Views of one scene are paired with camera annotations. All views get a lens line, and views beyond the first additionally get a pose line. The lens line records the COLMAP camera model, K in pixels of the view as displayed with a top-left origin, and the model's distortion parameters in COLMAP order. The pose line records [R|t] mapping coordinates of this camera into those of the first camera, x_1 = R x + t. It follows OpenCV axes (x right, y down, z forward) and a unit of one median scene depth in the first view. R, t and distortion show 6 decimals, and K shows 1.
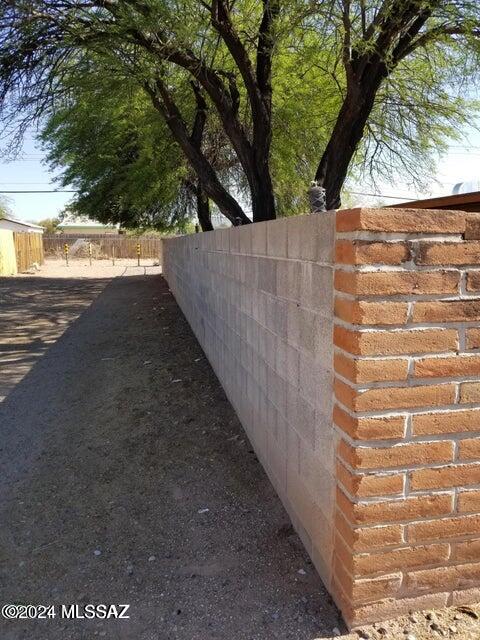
lens RADIAL K [[492.7, 0, 239.4], [0, 492.7, 307.6], [0, 0, 1]] dist [0.050921, -0.106731]
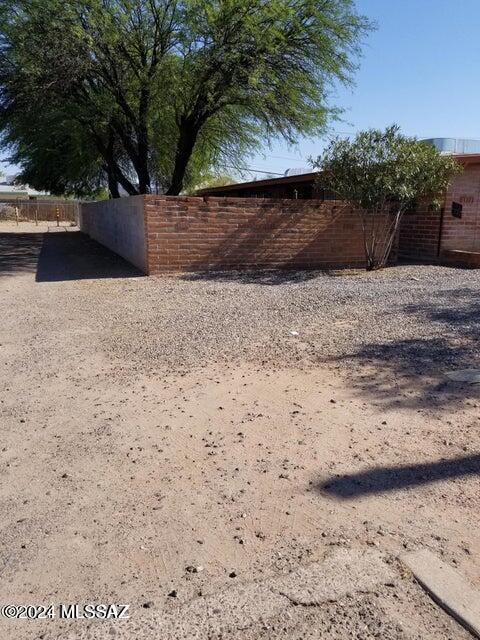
lens RADIAL K [[492.7, 0, 239.4], [0, 492.7, 307.6], [0, 0, 1]] dist [0.050921, -0.106731]
pose [[0.984241, -0.021122, 0.175567, 0.041552], [0.010415, 0.998042, 0.061682, 0.114057], [-0.176526, -0.058881, 0.982533, -0.730009]]
